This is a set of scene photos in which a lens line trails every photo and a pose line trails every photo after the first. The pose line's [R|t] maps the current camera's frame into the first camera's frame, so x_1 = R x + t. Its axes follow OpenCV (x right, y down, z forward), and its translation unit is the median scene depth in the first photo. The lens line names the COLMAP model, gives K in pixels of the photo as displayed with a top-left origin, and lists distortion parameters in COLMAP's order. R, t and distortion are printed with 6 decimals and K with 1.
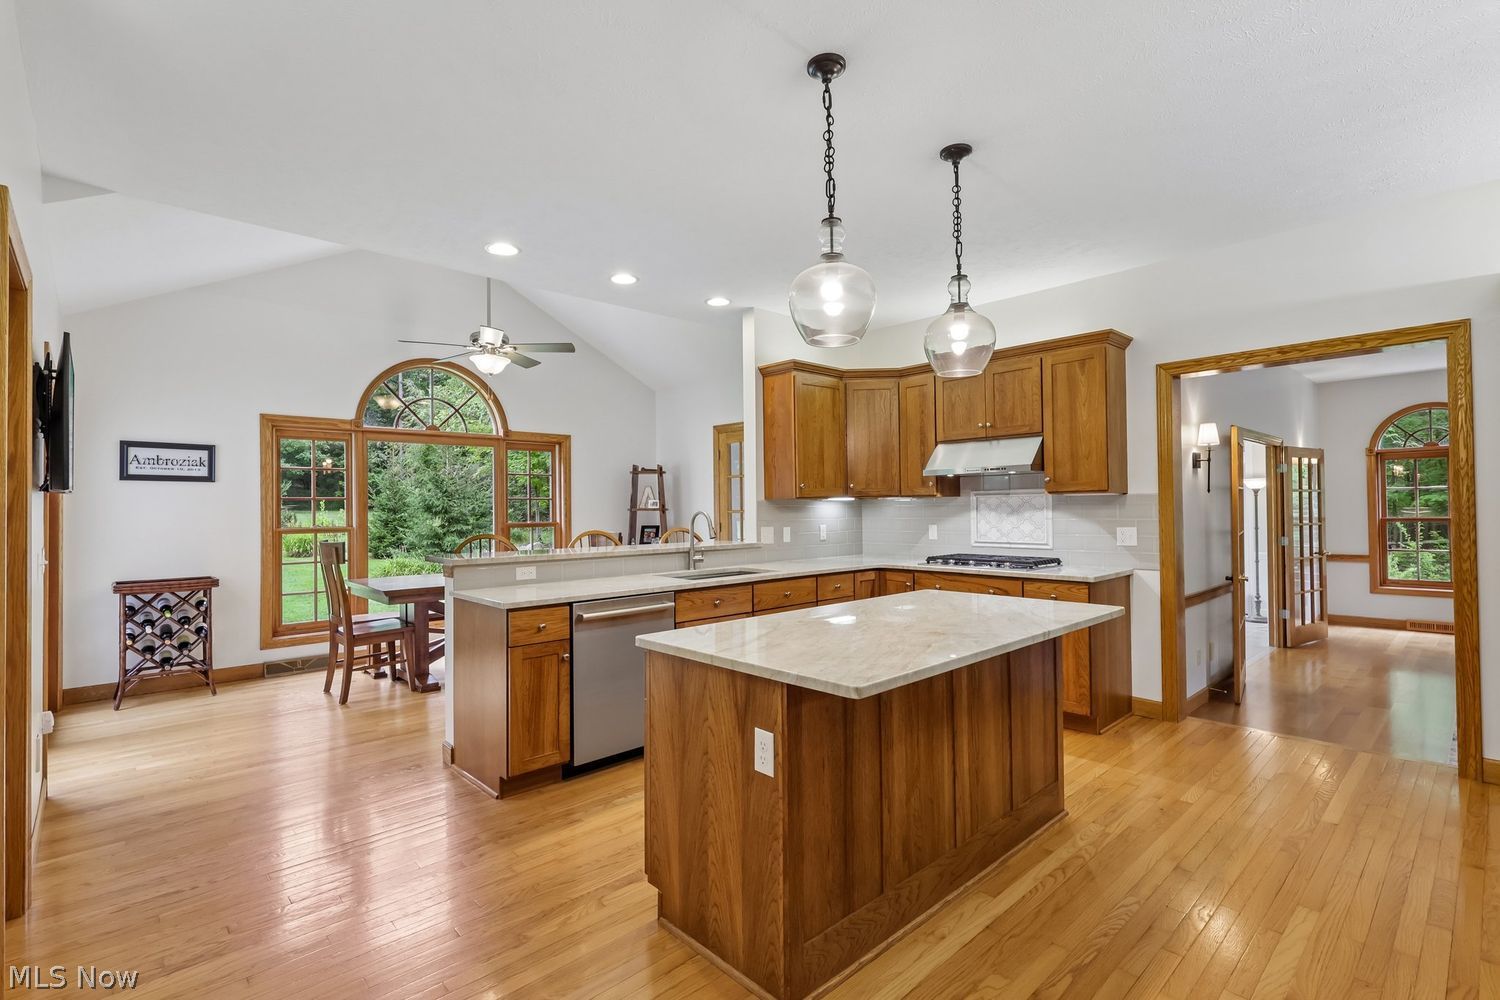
lens RADIAL K [[690.6, 0, 736.6], [0, 690.6, 509.1], [0, 0, 1]] dist [-0.000356, -0.000173]
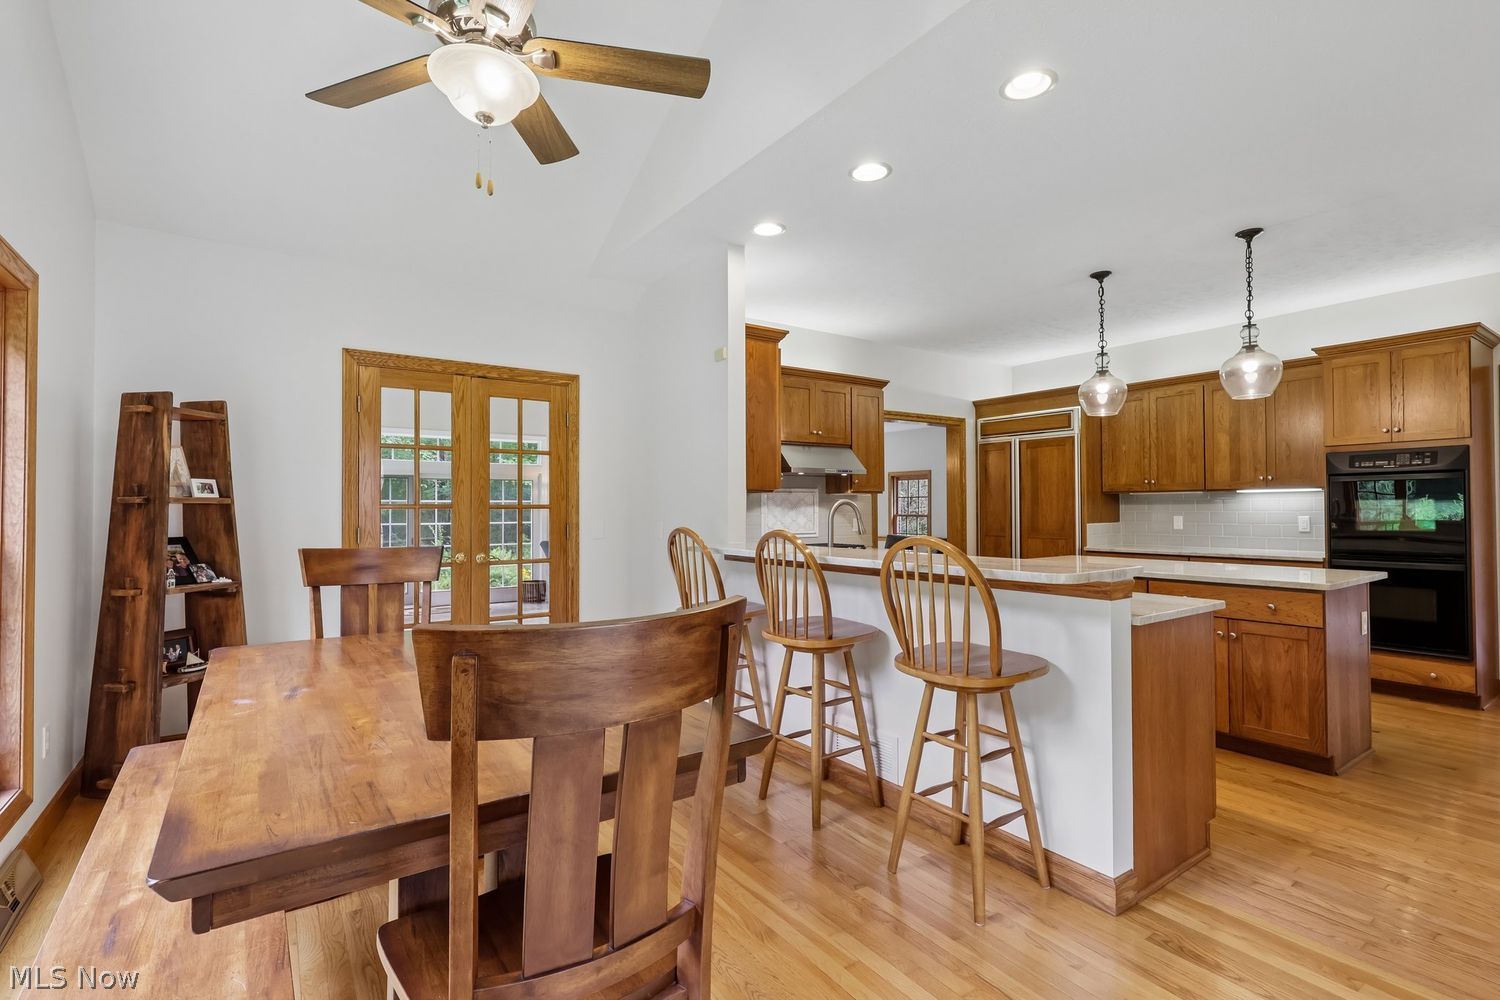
lens RADIAL K [[694.9, 0, 744.2], [0, 694.9, 498.8], [0, 0, 1]] dist [0.000040, -0.000228]
pose [[0.129202, 0.024346, 0.991319, -0.767952], [0.004090, 0.999677, -0.025085, 0.017829], [-0.991610, 0.007295, 0.129060, 0.890720]]
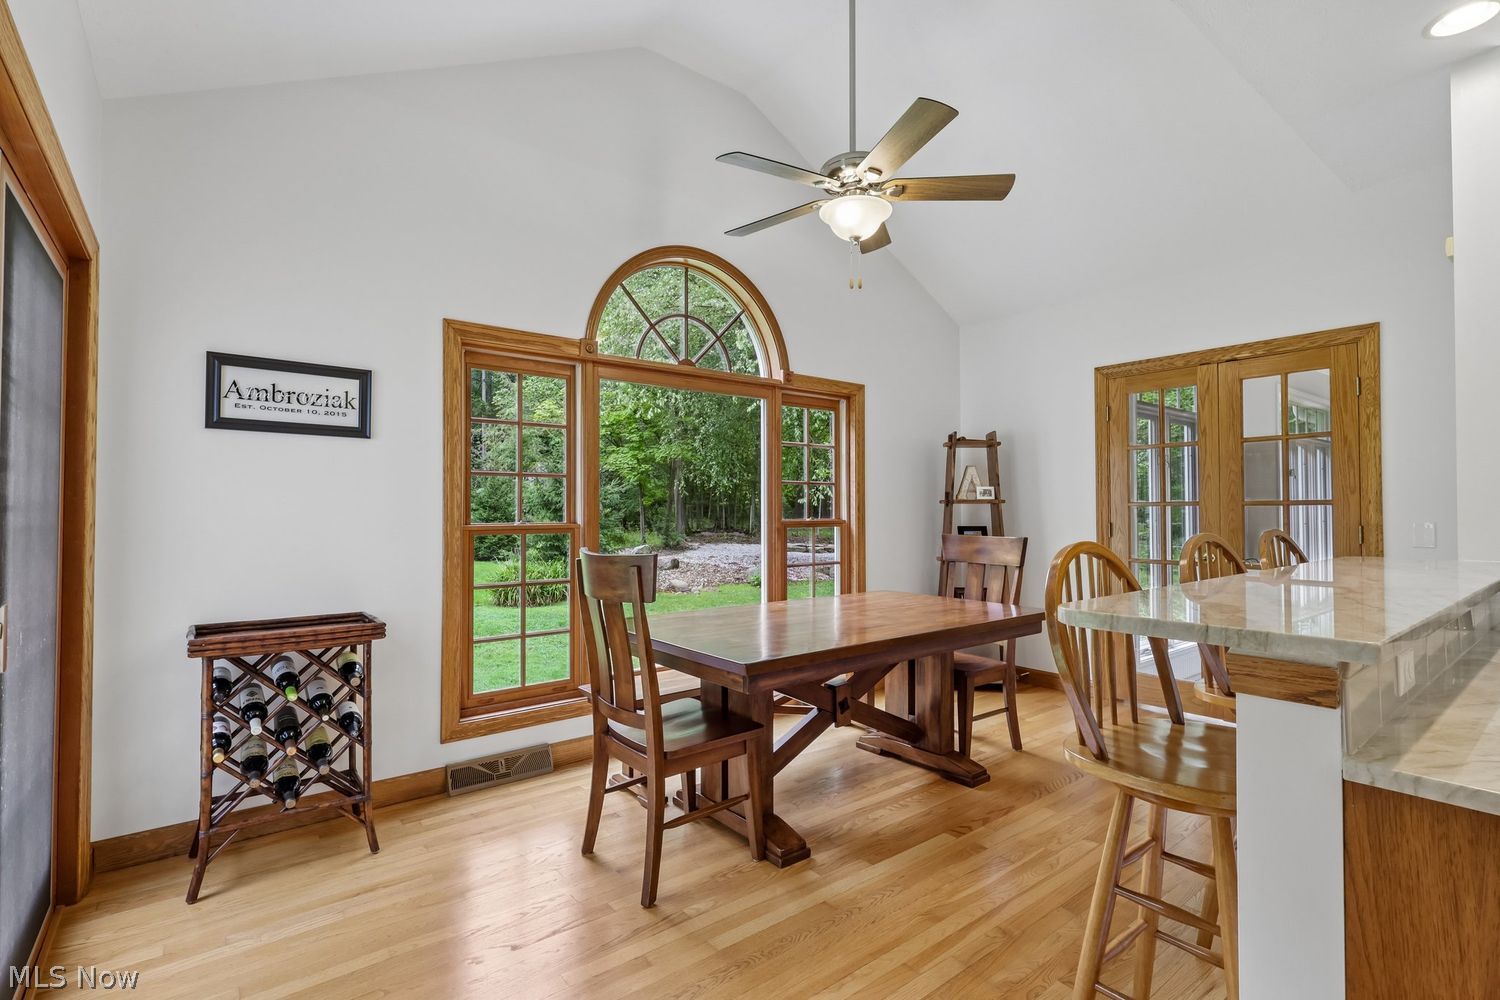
lens RADIAL K [[683.2, 0, 734.1], [0, 683.2, 505.6], [0, 0, 1]] dist [-0.003310, -0.000635]
pose [[0.996898, 0.006093, -0.078472, -0.451172], [-0.006799, 0.999939, -0.008730, 0.017527], [0.078414, 0.009236, 0.996878, 0.514299]]
